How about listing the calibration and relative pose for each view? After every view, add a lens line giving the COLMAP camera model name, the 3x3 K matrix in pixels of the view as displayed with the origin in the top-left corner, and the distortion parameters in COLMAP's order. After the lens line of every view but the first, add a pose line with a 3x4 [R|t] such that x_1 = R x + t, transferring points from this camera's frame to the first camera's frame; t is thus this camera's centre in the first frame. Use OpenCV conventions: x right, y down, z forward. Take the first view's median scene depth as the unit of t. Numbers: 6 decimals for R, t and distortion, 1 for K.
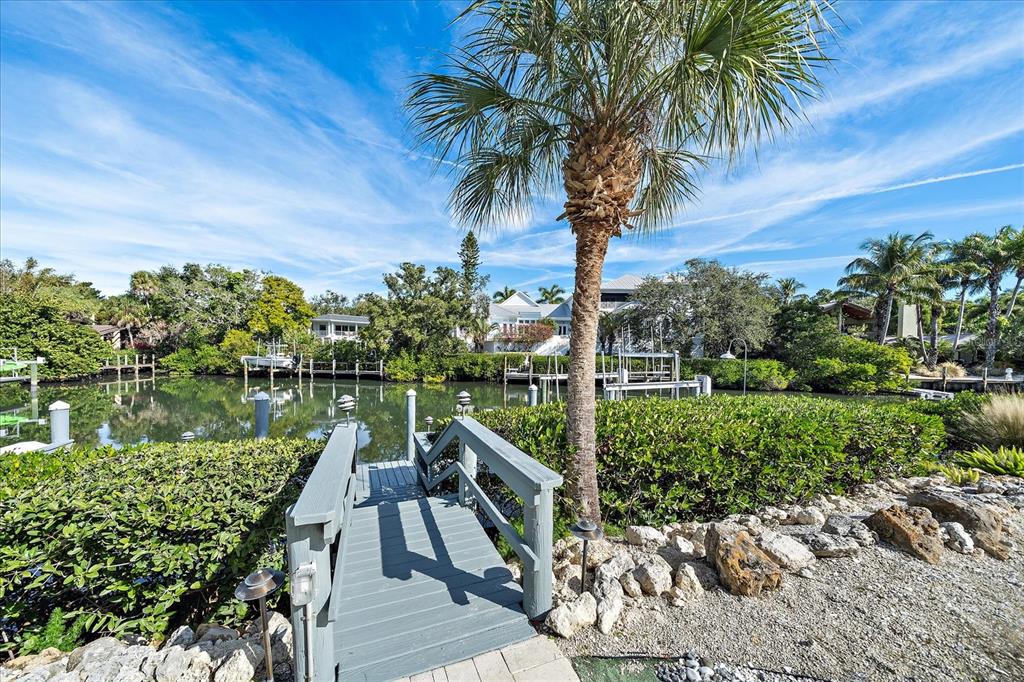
lens RADIAL K [[354.8, 0, 503.6], [0, 354.8, 394.4], [0, 0, 1]] dist [-0.001177, -0.000518]
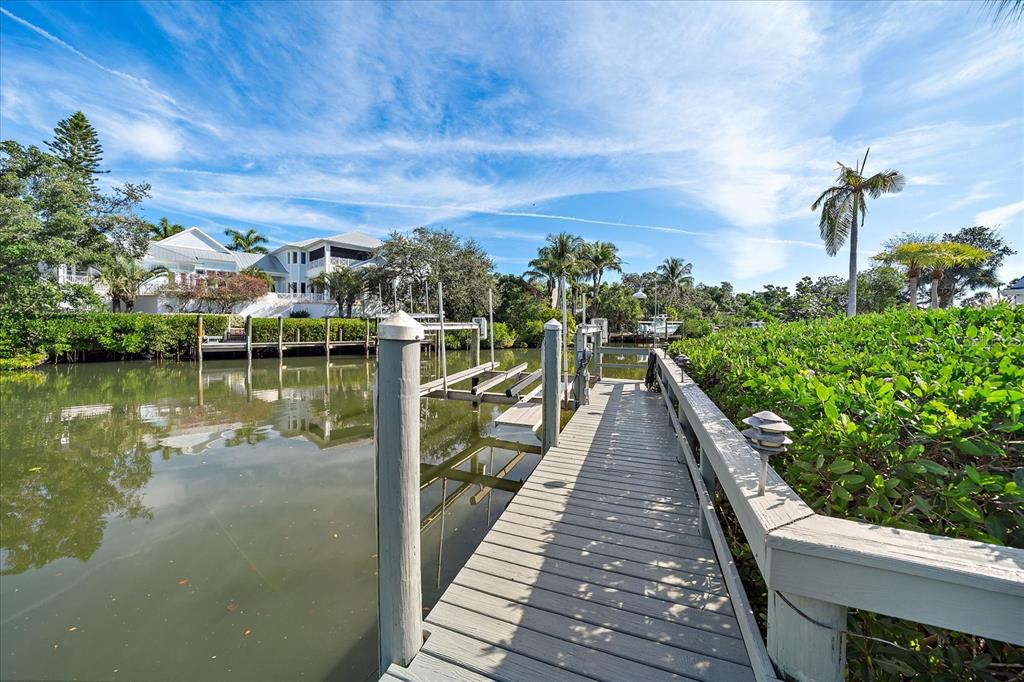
lens RADIAL K [[359.4, 0, 508.4], [0, 359.4, 334.3], [0, 0, 1]] dist [-0.001637, -0.000315]
pose [[0.687924, -0.022938, 0.725420, -0.061730], [0.087597, 0.994818, -0.051613, 0.003449], [-0.720477, 0.099050, 0.686369, 0.137399]]
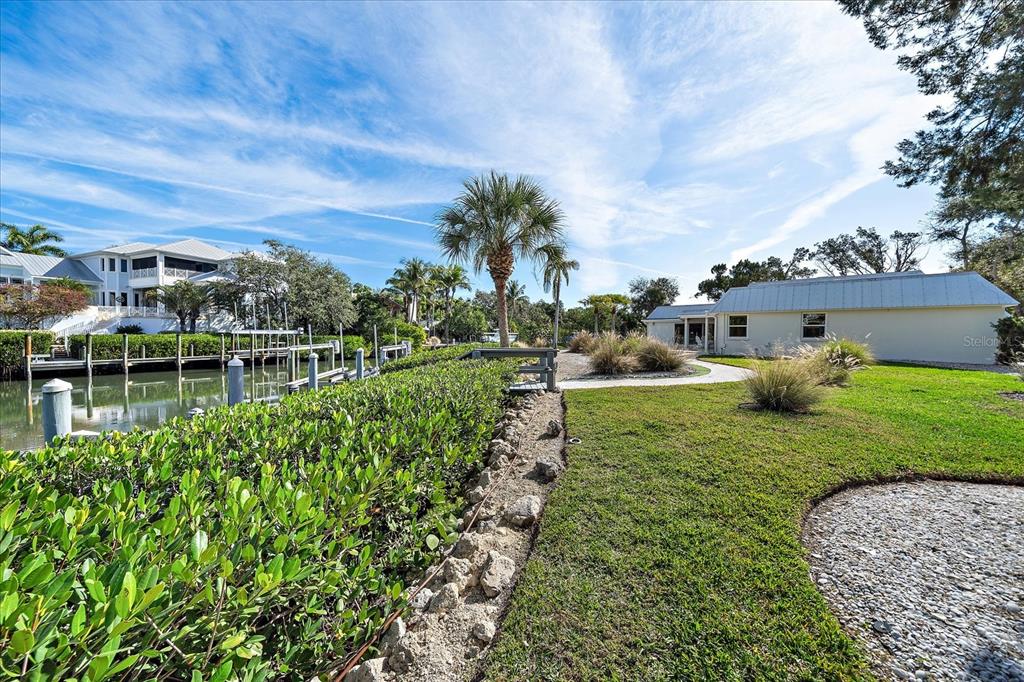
lens RADIAL K [[359.4, 0, 503.6], [0, 359.4, 356.2], [0, 0, 1]] dist [-0.001637, -0.000315]
pose [[0.400481, -0.064541, 0.914029, -0.181952], [0.112674, 0.993415, 0.020779, 0.007775], [-0.909351, 0.094666, 0.405116, -0.004562]]
